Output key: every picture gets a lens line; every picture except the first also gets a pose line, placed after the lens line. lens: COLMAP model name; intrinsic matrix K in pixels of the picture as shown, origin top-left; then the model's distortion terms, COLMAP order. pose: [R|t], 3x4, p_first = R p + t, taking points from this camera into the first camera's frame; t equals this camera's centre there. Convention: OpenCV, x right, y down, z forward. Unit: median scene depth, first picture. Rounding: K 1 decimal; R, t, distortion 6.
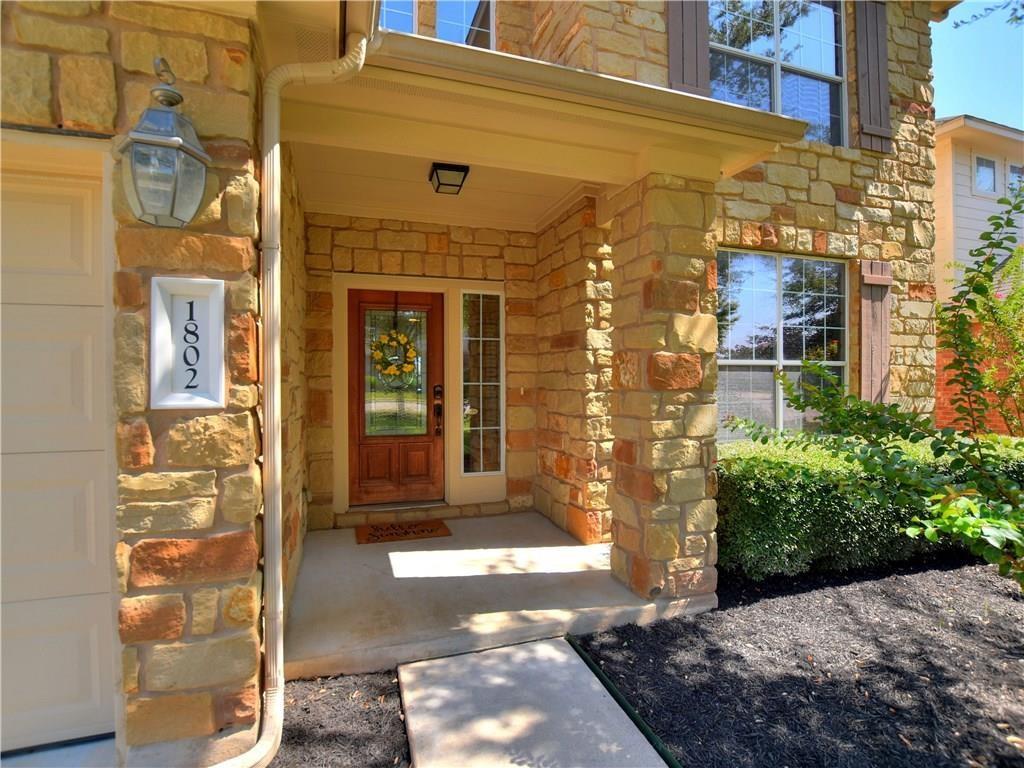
lens RADIAL K [[508.2, 0, 514.1], [0, 508.2, 373.6], [0, 0, 1]] dist [-0.006424, -0.000481]
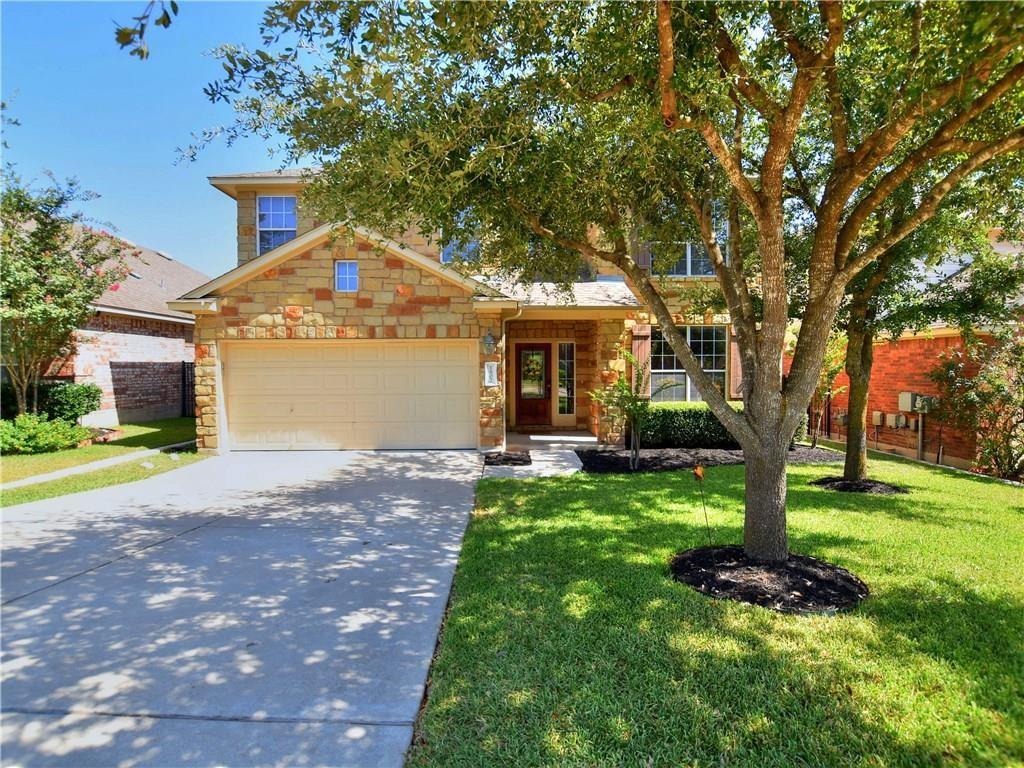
lens RADIAL K [[508.2, 0, 510.2], [0, 508.2, 379.5], [0, 0, 1]] dist [-0.006424, -0.000481]
pose [[0.954475, 0.005729, -0.298235, 0.697522], [0.005618, 0.999293, 0.037175, -0.119554], [0.298237, -0.037159, 0.953768, -2.435583]]
